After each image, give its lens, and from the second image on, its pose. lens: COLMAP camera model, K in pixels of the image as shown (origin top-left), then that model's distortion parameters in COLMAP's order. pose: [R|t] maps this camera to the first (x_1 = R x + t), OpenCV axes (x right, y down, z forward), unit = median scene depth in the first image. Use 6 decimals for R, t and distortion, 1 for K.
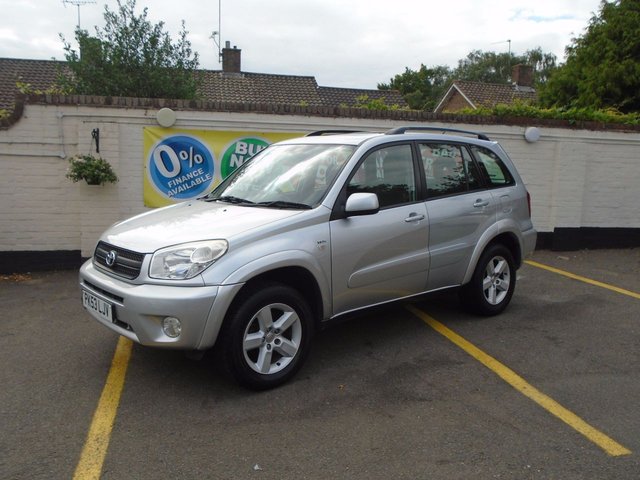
lens RADIAL K [[589.7, 0, 312.1], [0, 589.7, 240.6], [0, 0, 1]] dist [-0.024142, 0.007561]
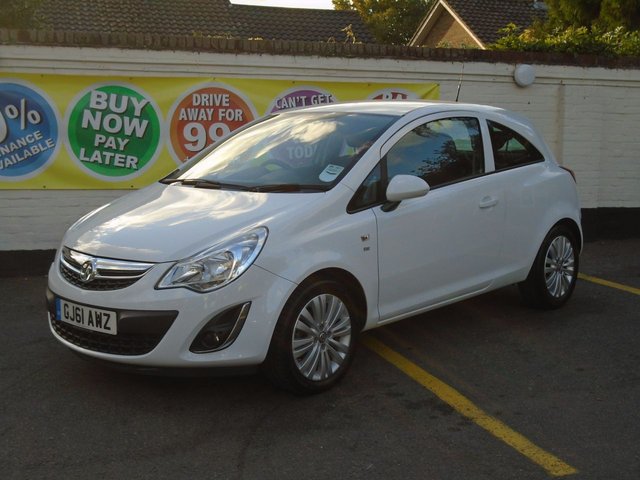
lens RADIAL K [[954.9, 0, 320.3], [0, 954.9, 241.5], [0, 0, 1]] dist [-0.008482, -0.016639]
pose [[0.996190, -0.024359, 0.083738, 0.038493], [0.025025, 0.999663, -0.006916, 0.019561], [-0.083542, 0.008985, 0.996464, -0.114144]]
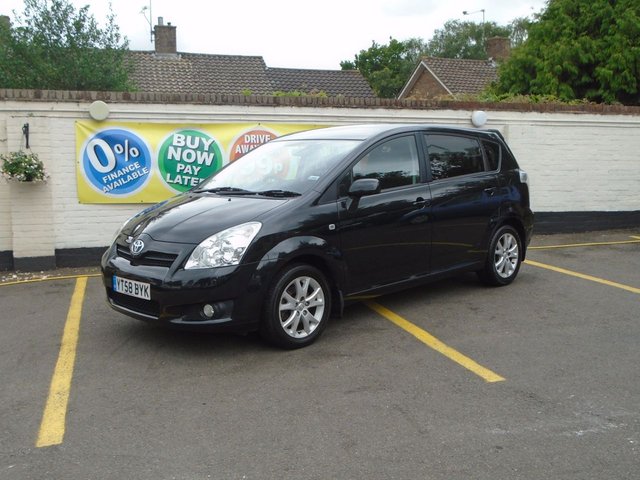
lens RADIAL K [[728.0, 0, 320.3], [0, 728.0, 239.3], [0, 0, 1]] dist [0.006712, 0.006636]
pose [[0.997367, -0.034254, 0.063915, 0.030185], [0.035318, 0.999255, -0.015588, 0.032883], [-0.063333, 0.017805, 0.997834, -0.209140]]
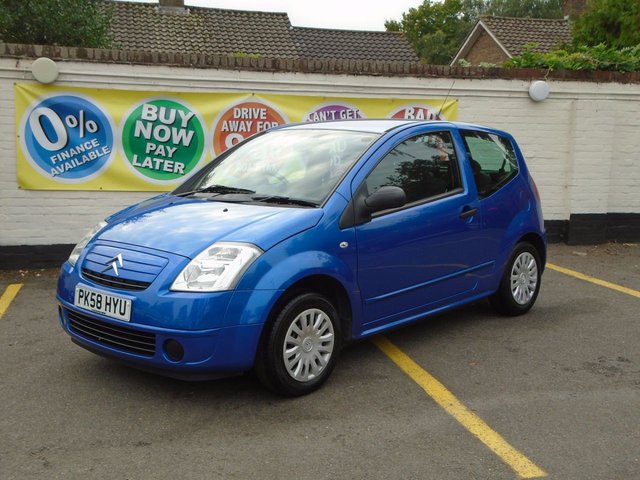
lens RADIAL K [[821.2, 0, 319.4], [0, 821.2, 239.3], [0, 0, 1]] dist [0.152952, 0.004665]
pose [[0.999933, -0.007259, 0.009032, 0.089955], [0.007280, 0.999971, -0.002288, 0.011827], [-0.009015, 0.002353, 0.999957, -0.078574]]
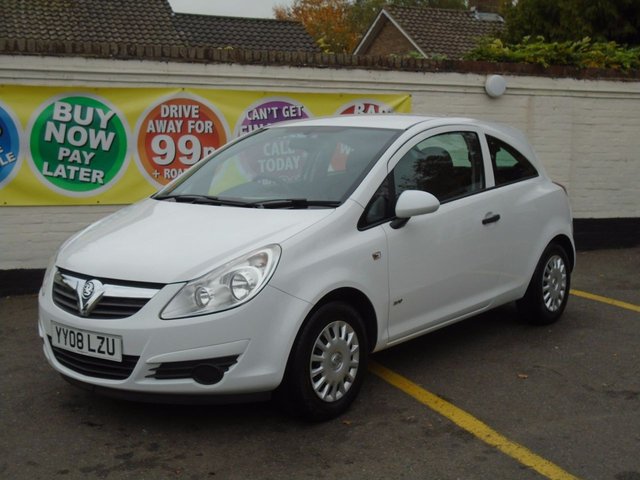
lens RADIAL K [[953.7, 0, 320.6], [0, 953.7, 240.8], [0, 0, 1]] dist [-0.007534, 0.011911]
pose [[0.986600, -0.034525, 0.159461, -0.012340], [0.037371, 0.999191, -0.014883, 0.010211], [-0.158818, 0.020643, 0.987092, -0.071809]]
